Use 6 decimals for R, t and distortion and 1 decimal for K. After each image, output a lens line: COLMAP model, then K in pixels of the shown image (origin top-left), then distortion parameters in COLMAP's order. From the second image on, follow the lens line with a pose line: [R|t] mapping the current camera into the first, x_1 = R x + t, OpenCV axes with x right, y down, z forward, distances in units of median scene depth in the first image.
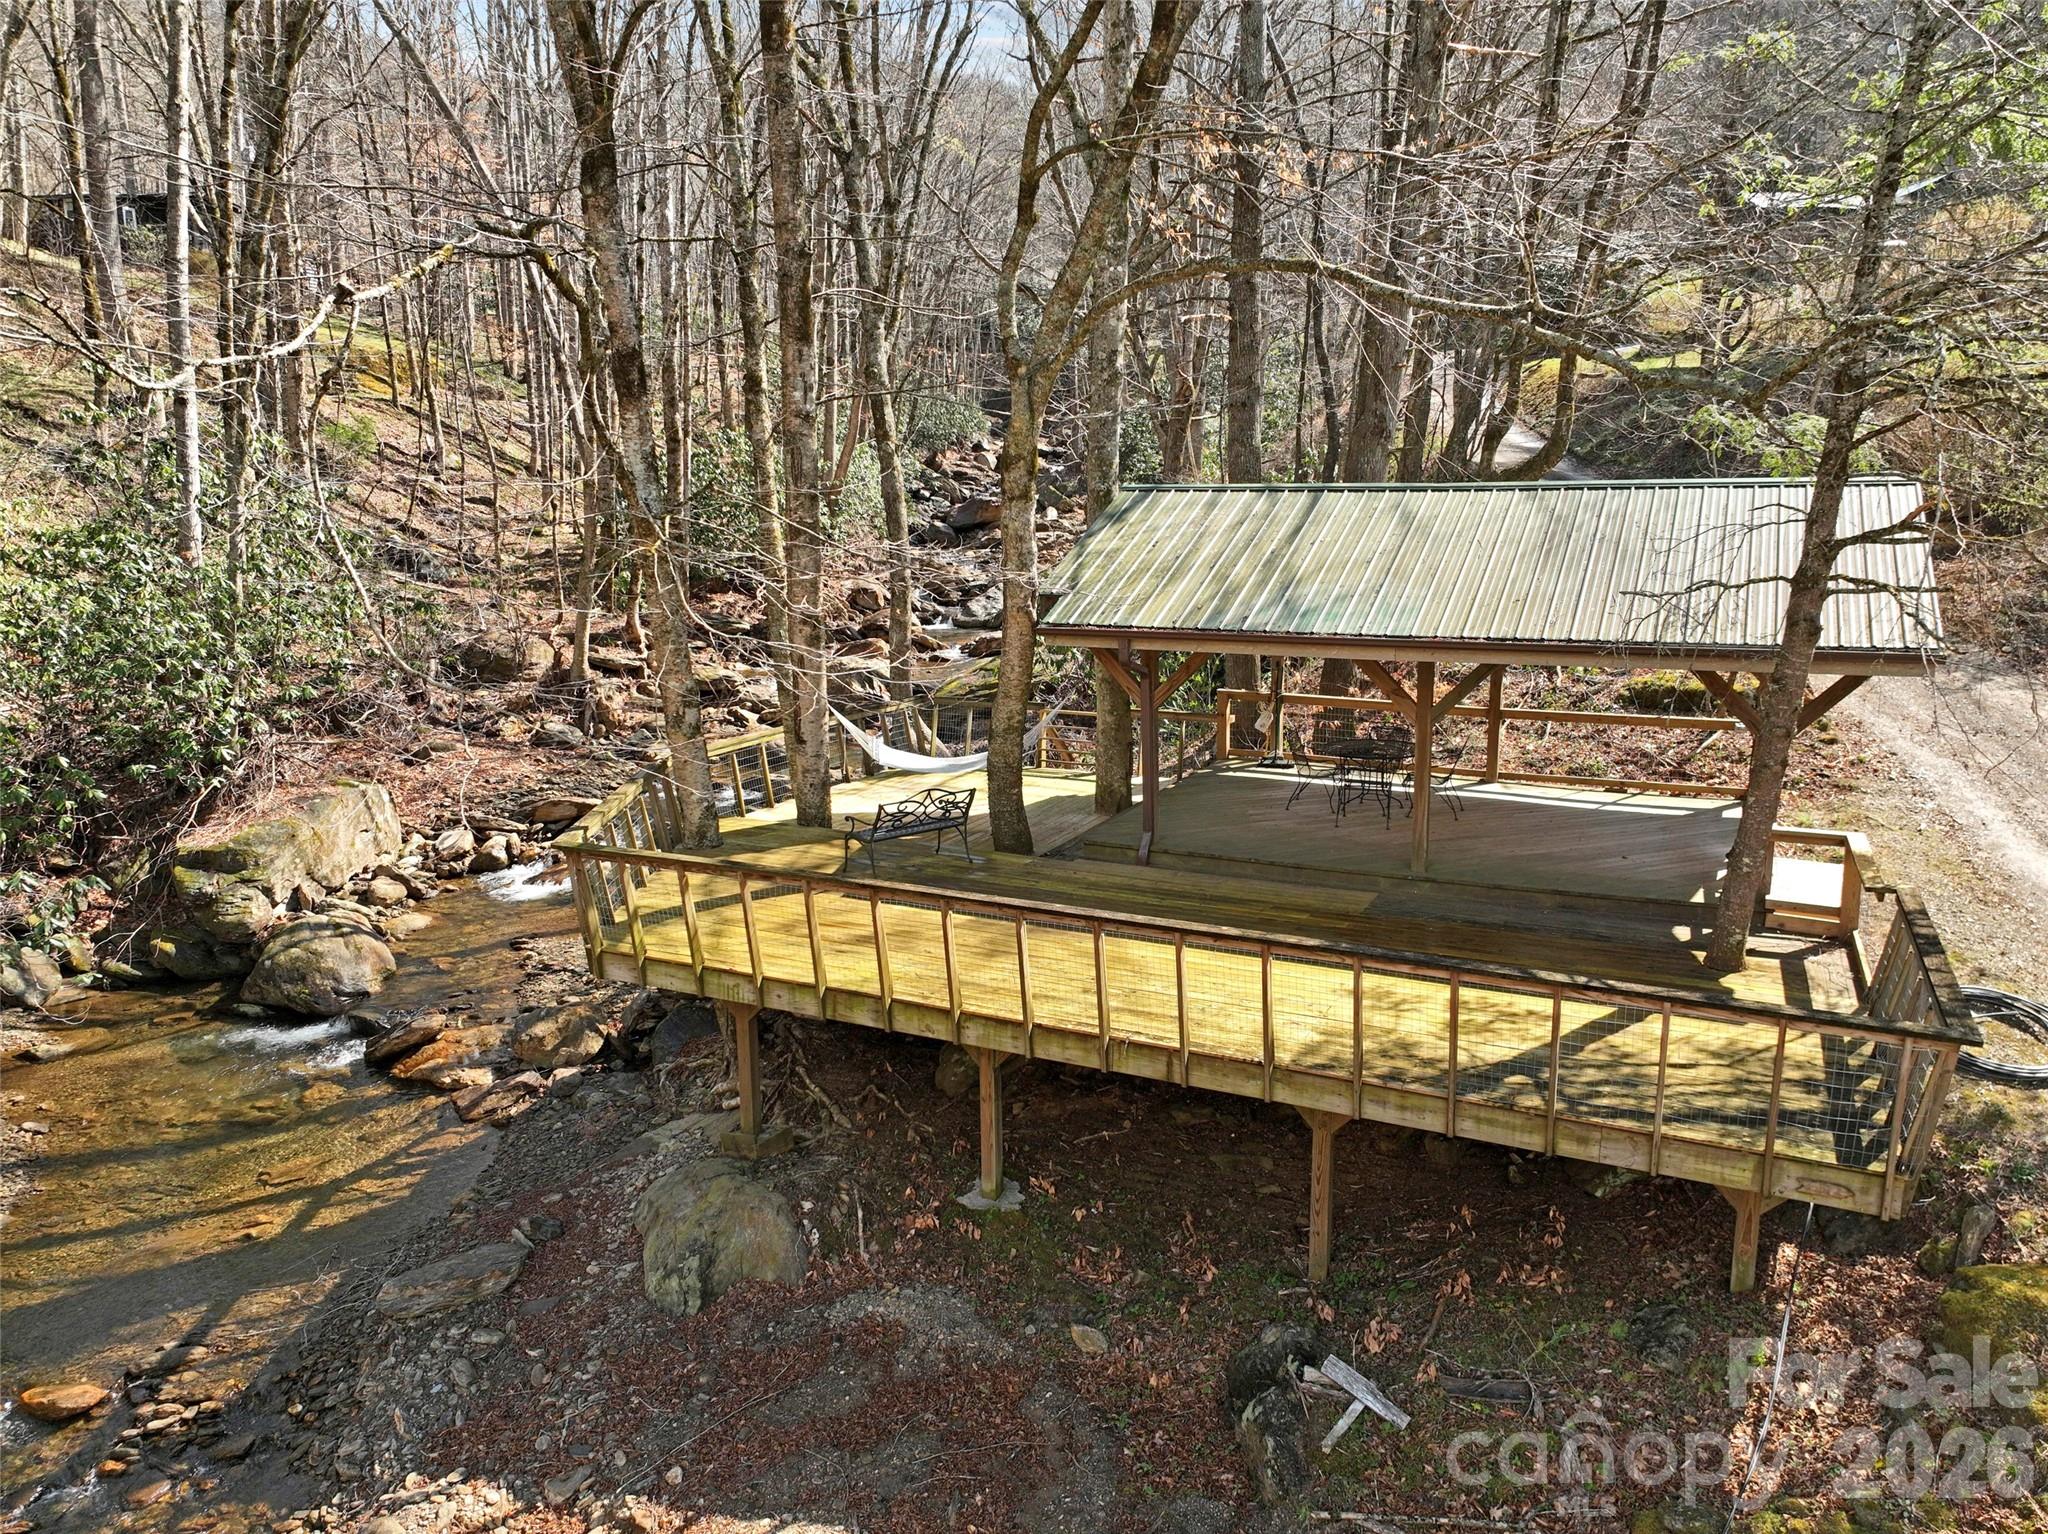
lens RADIAL K [[1422.3, 0, 1024.0], [0, 1422.3, 767.0], [0, 0, 1]] dist [0.004982, 0.006317]
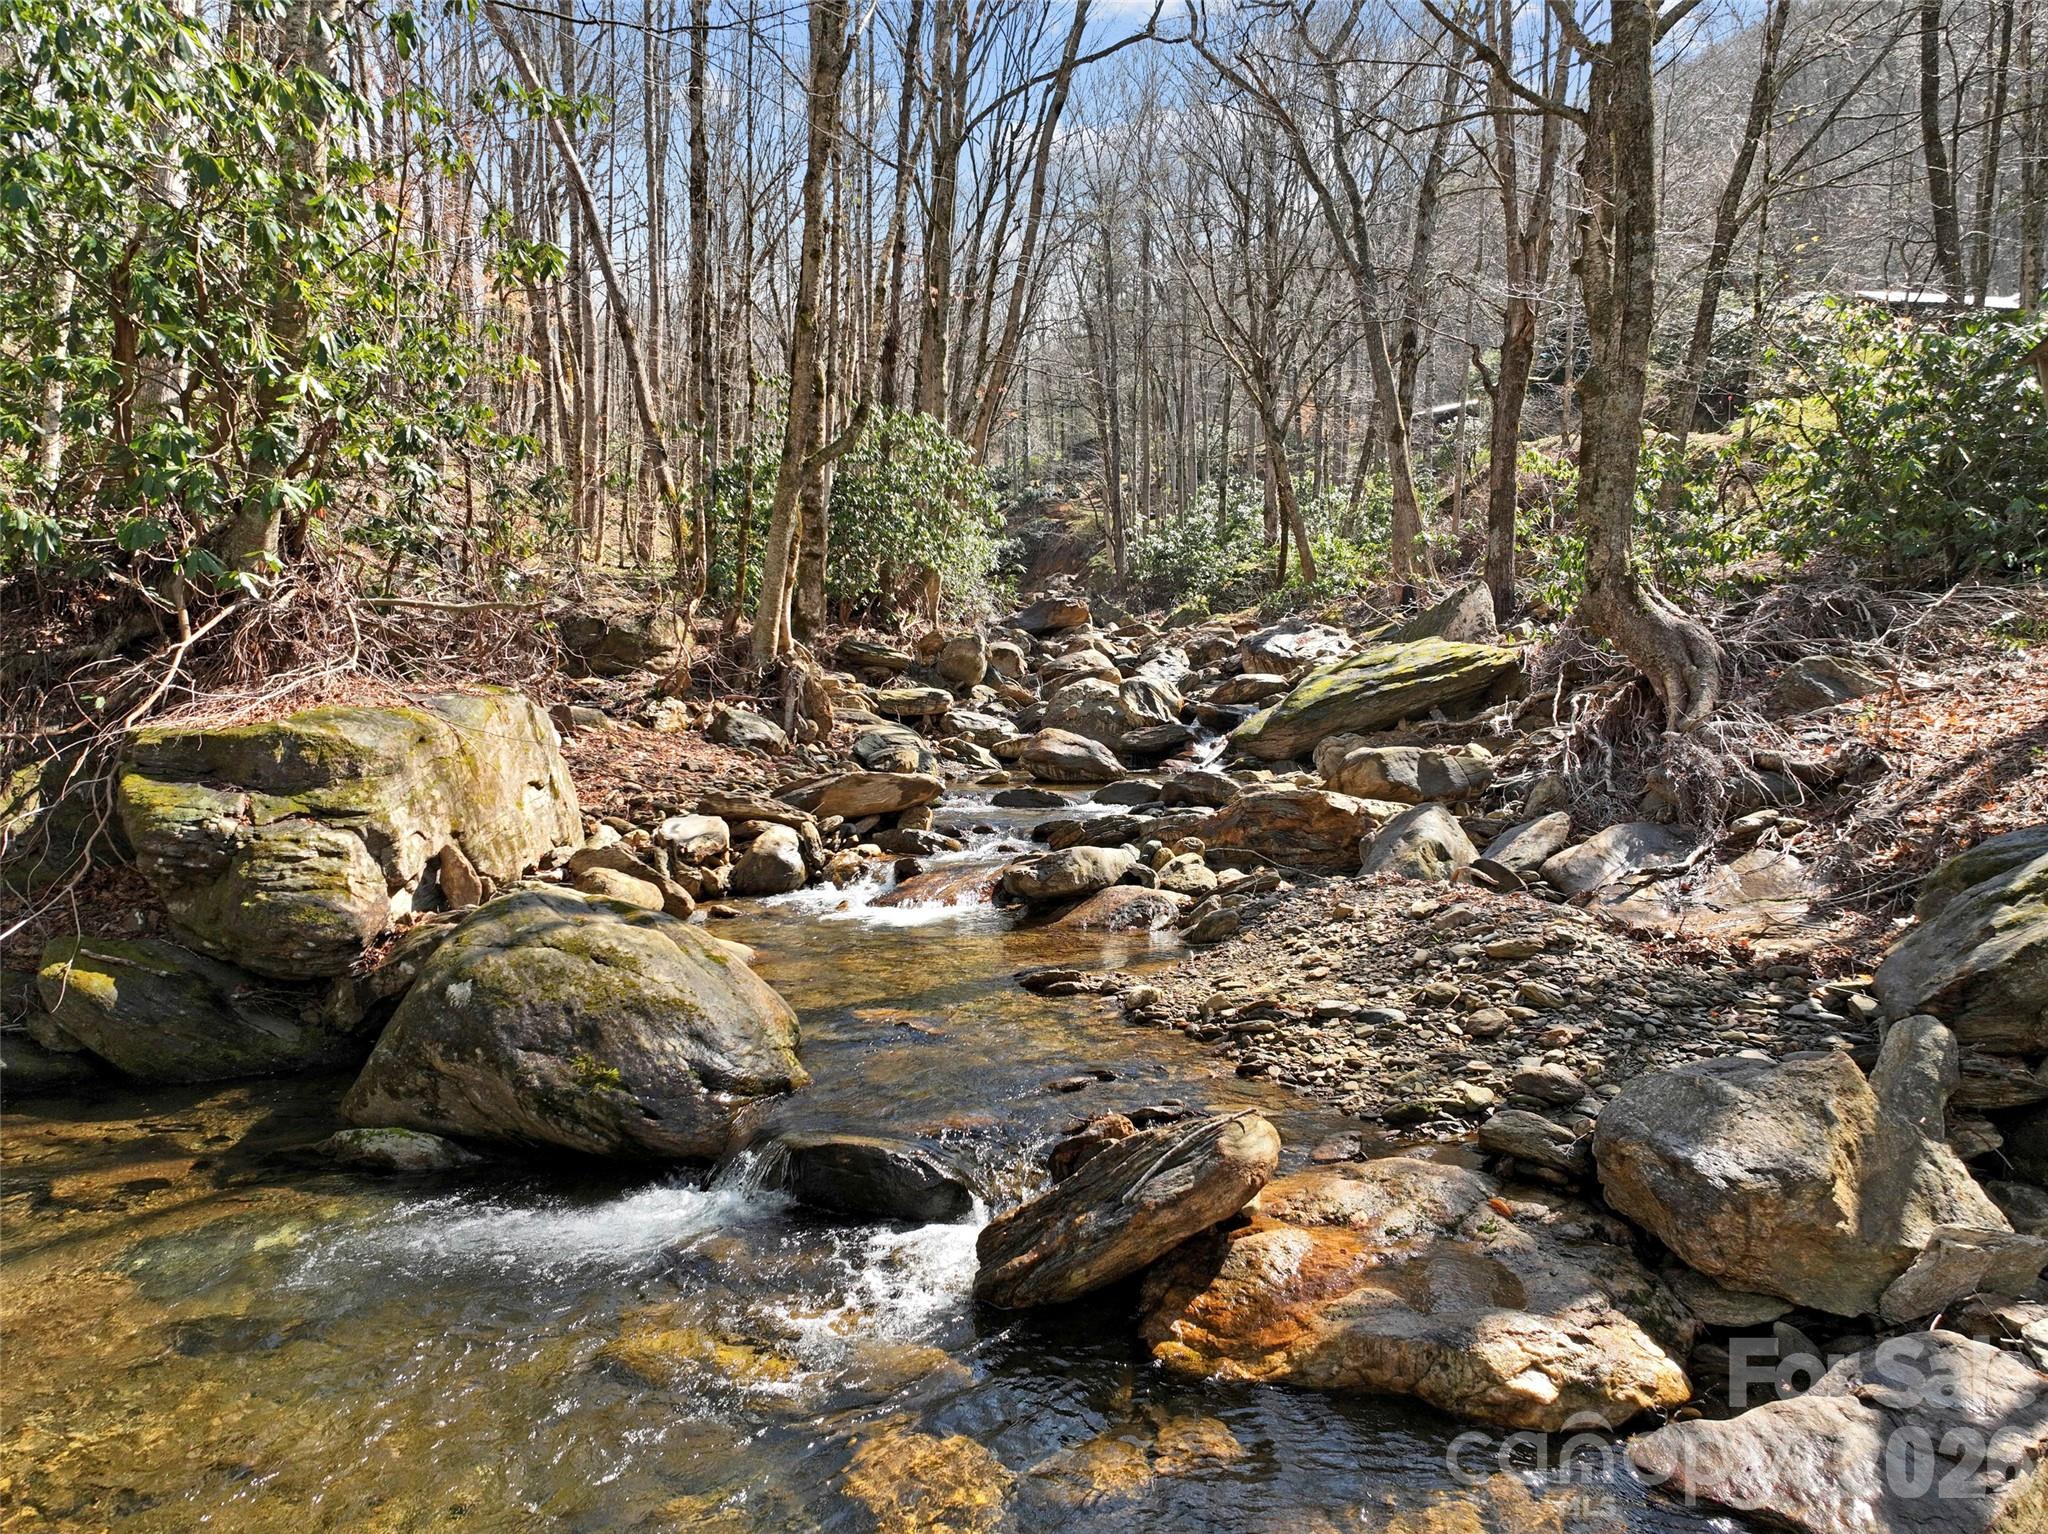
lens RADIAL K [[1422.3, 0, 1024.0], [0, 1422.3, 767.0], [0, 0, 1]] dist [0.004982, 0.006317]
pose [[0.996132, -0.000792, 0.087863, -0.369644], [0.014351, 0.987998, -0.153801, 0.117407], [-0.086687, 0.154467, 0.984188, 0.576566]]
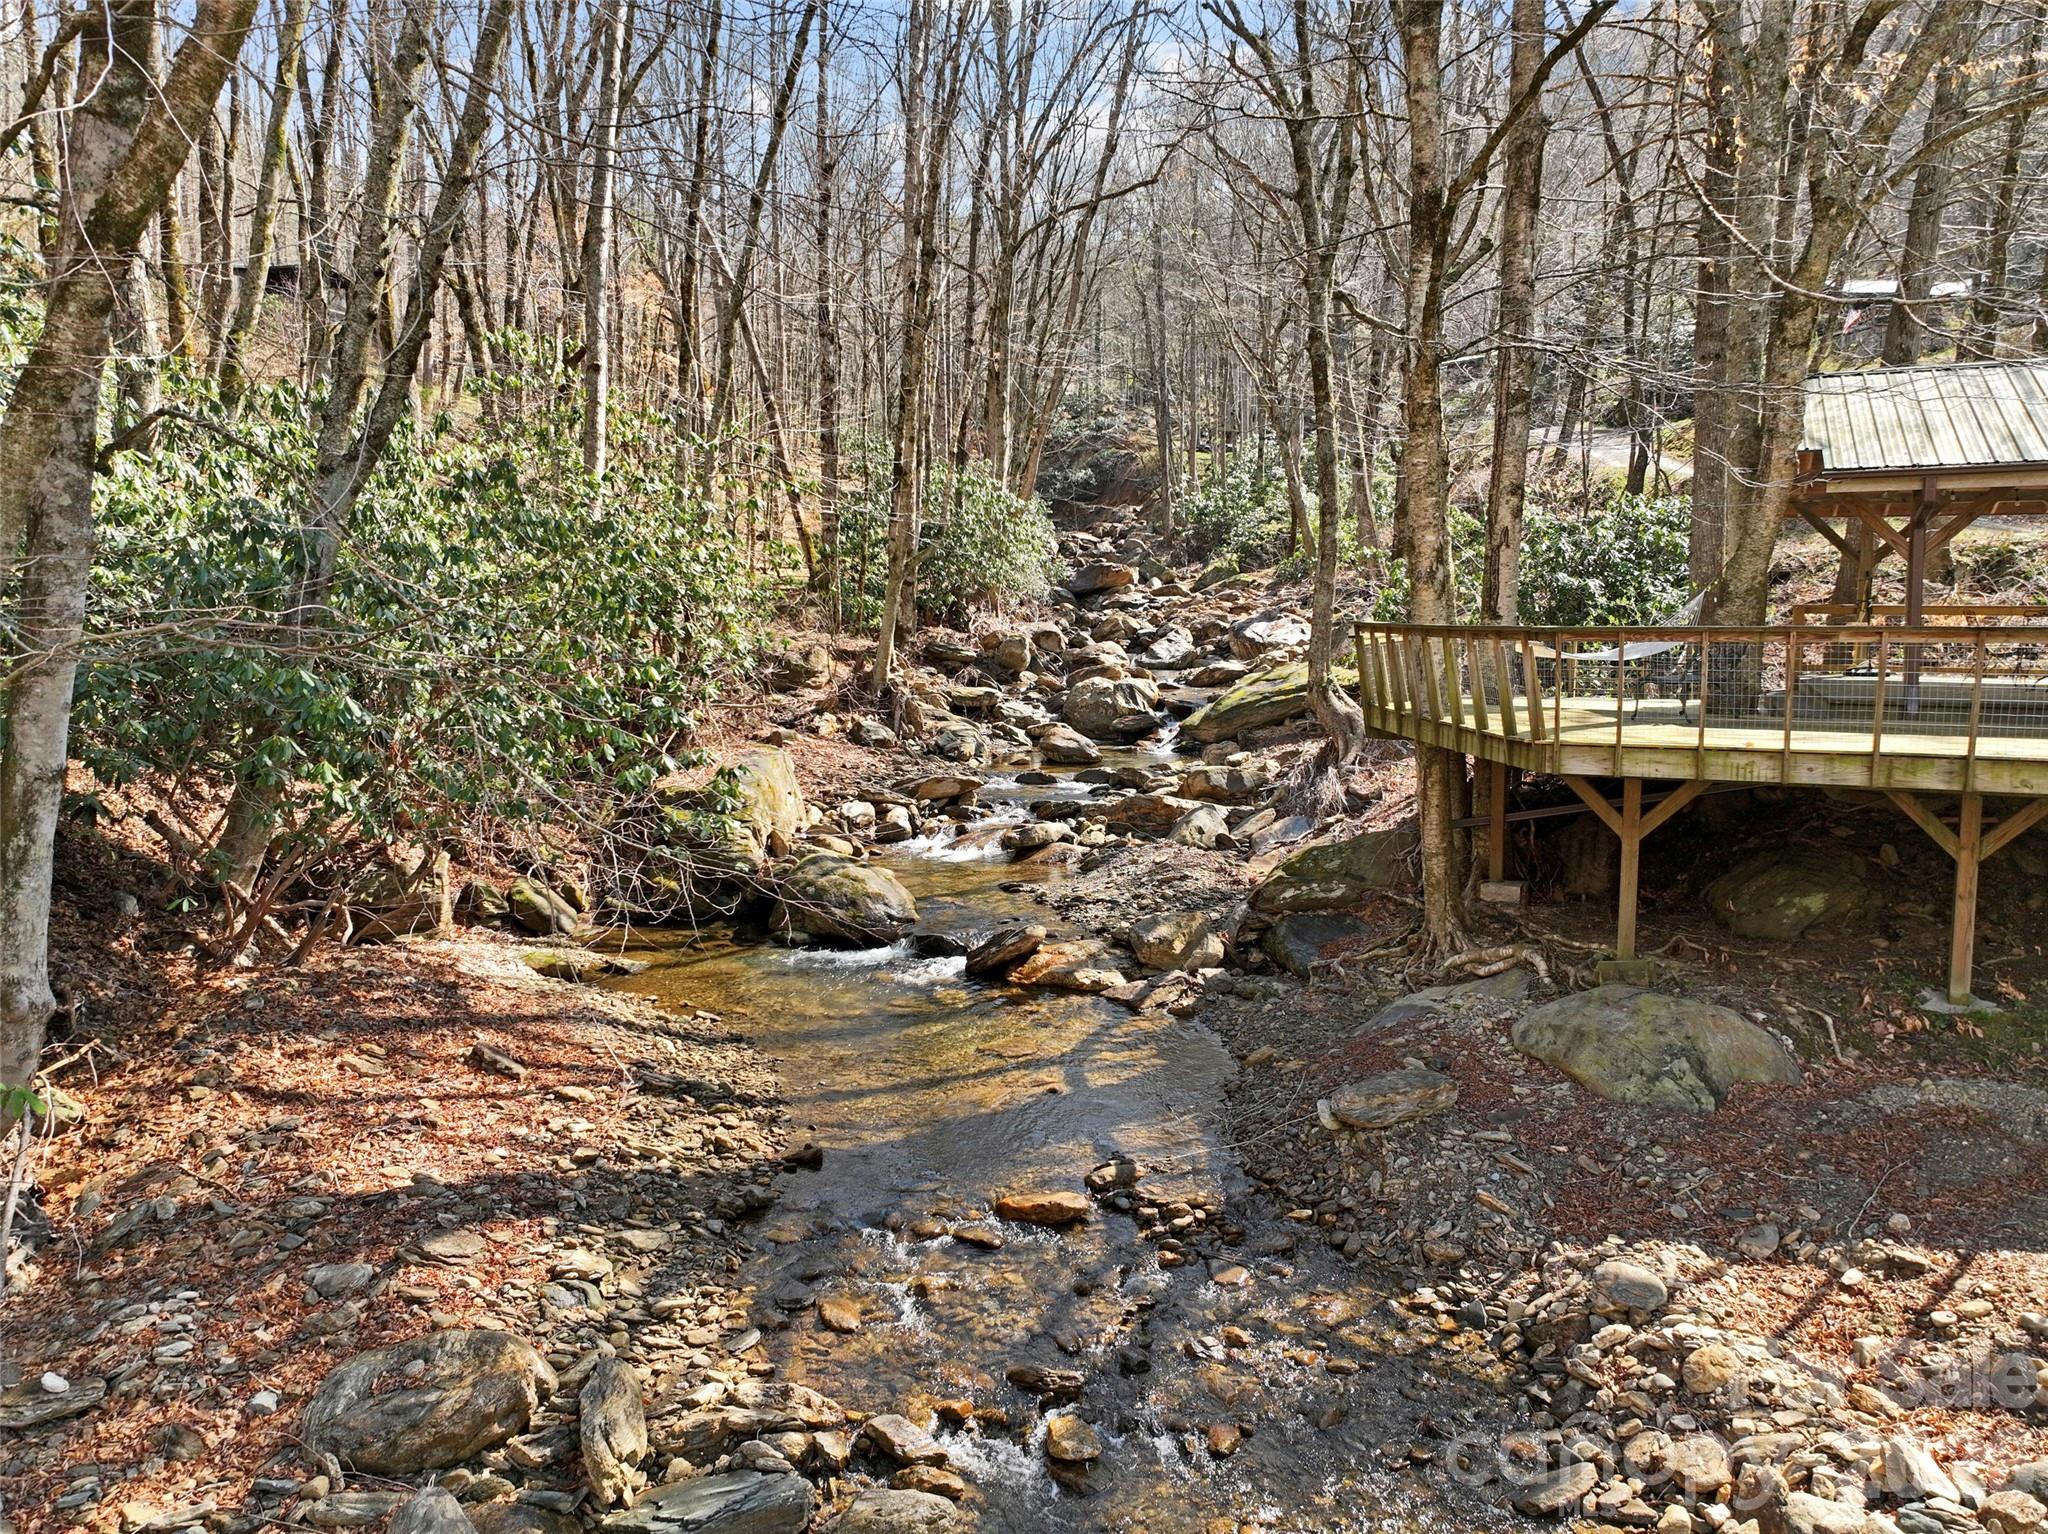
lens RADIAL K [[1422.3, 0, 1024.0], [0, 1422.3, 767.0], [0, 0, 1]] dist [0.004982, 0.006317]
pose [[0.999558, 0.000375, 0.029735, -0.351042], [0.002058, 0.996651, -0.081745, 0.113513], [-0.029666, 0.081770, 0.996210, 0.023306]]
